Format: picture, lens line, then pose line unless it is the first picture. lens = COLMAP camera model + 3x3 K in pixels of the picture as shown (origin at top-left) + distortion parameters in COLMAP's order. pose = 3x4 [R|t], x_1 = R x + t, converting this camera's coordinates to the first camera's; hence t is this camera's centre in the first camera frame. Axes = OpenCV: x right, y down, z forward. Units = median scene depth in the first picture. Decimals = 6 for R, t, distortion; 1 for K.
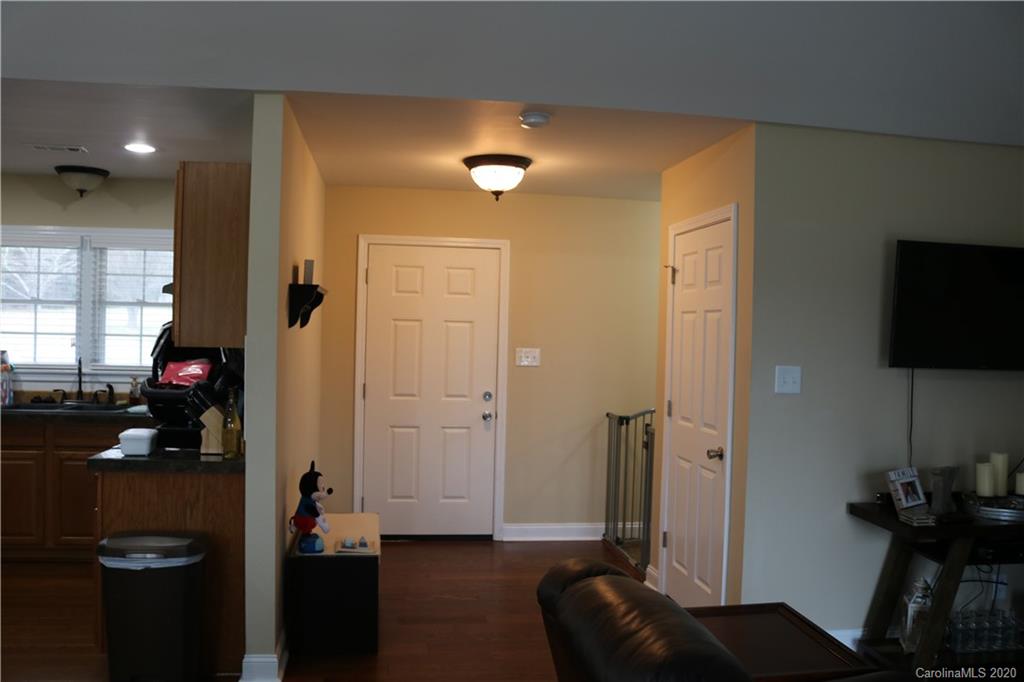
lens RADIAL K [[848.2, 0, 509.8], [0, 848.2, 346.1], [0, 0, 1]] dist [-0.146105, 0.102818]
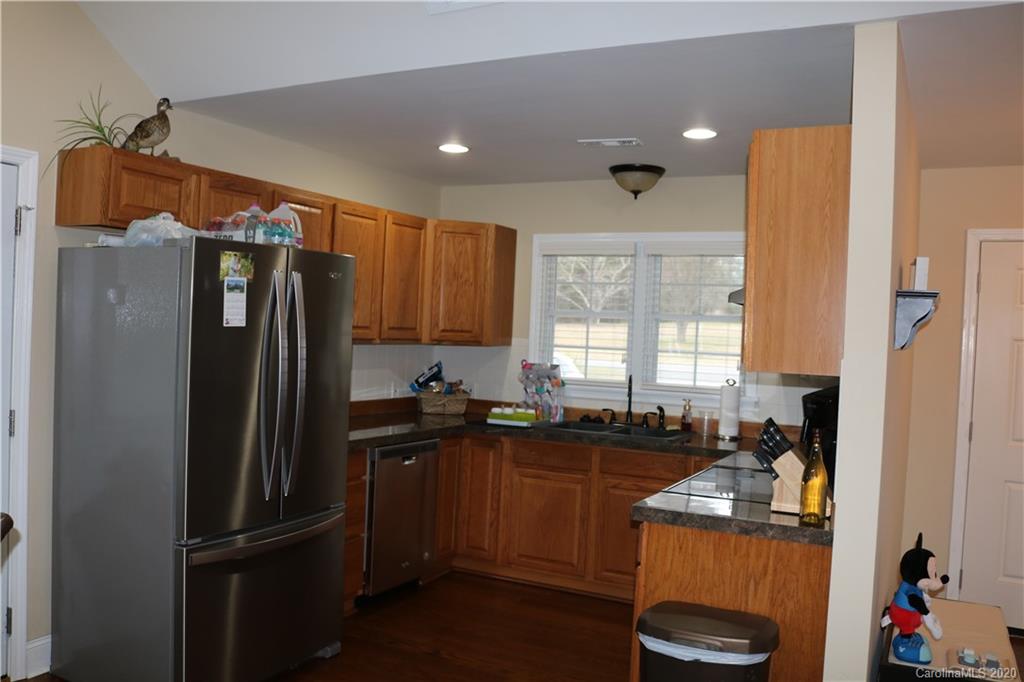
lens RADIAL K [[848.2, 0, 519.6], [0, 848.2, 341.3], [0, 0, 1]] dist [-0.146105, 0.102818]
pose [[0.816029, 0.017526, -0.577745, -0.089984], [-0.032493, 0.999351, -0.015579, -0.005339], [0.577096, 0.031486, 0.816069, 0.176526]]
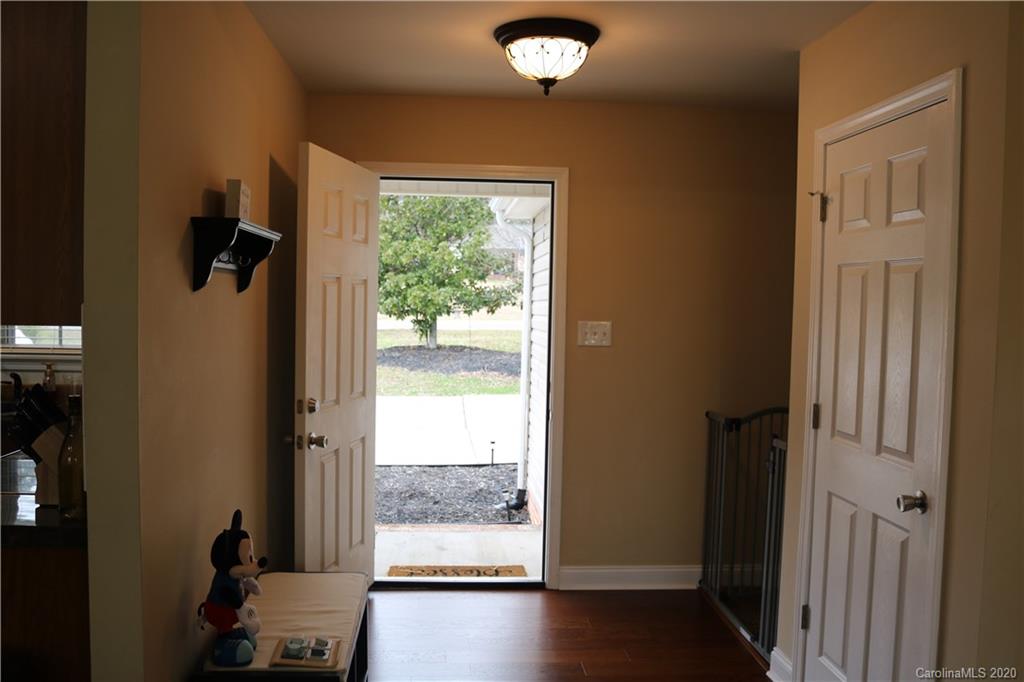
lens RADIAL K [[879.0, 0, 485.5], [0, 879.0, 343.7], [0, 0, 1]] dist [-0.146421, 0.108090]
pose [[0.994918, -0.000263, -0.100689, 0.005234], [0.003407, 0.999512, 0.031051, -0.001932], [0.100632, -0.031236, 0.994433, 0.325649]]
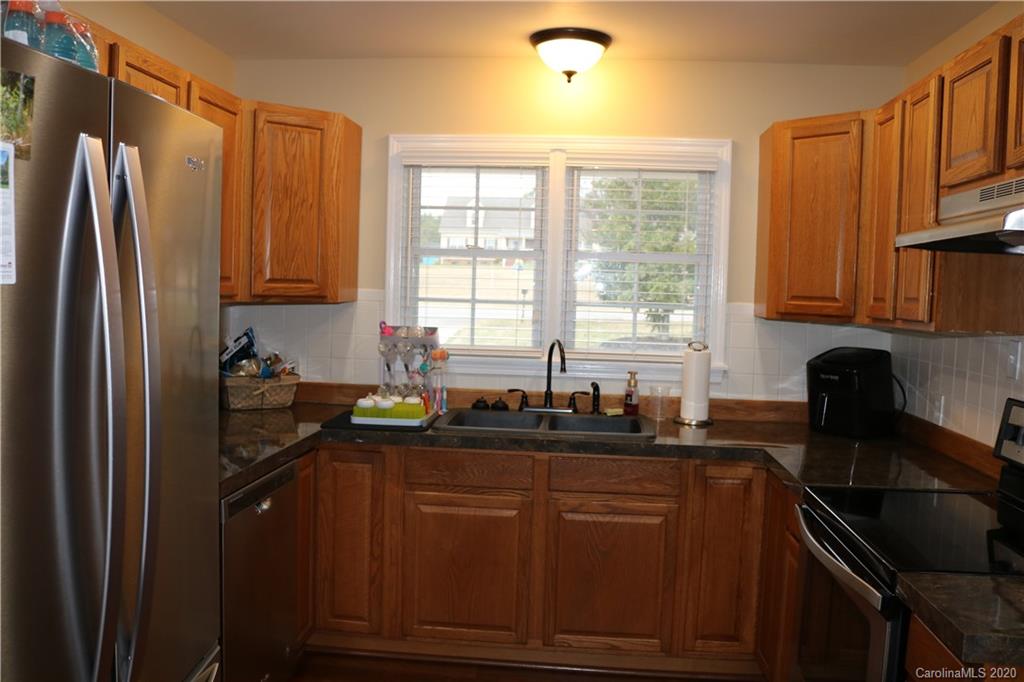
lens RADIAL K [[848.2, 0, 504.4], [0, 848.2, 342.8], [0, 0, 1]] dist [-0.146105, 0.102818]
pose [[0.969729, 0.019492, -0.243403, -0.436227], [-0.008567, 0.998911, 0.045864, -0.014906], [0.244032, -0.042390, 0.968840, 0.387897]]
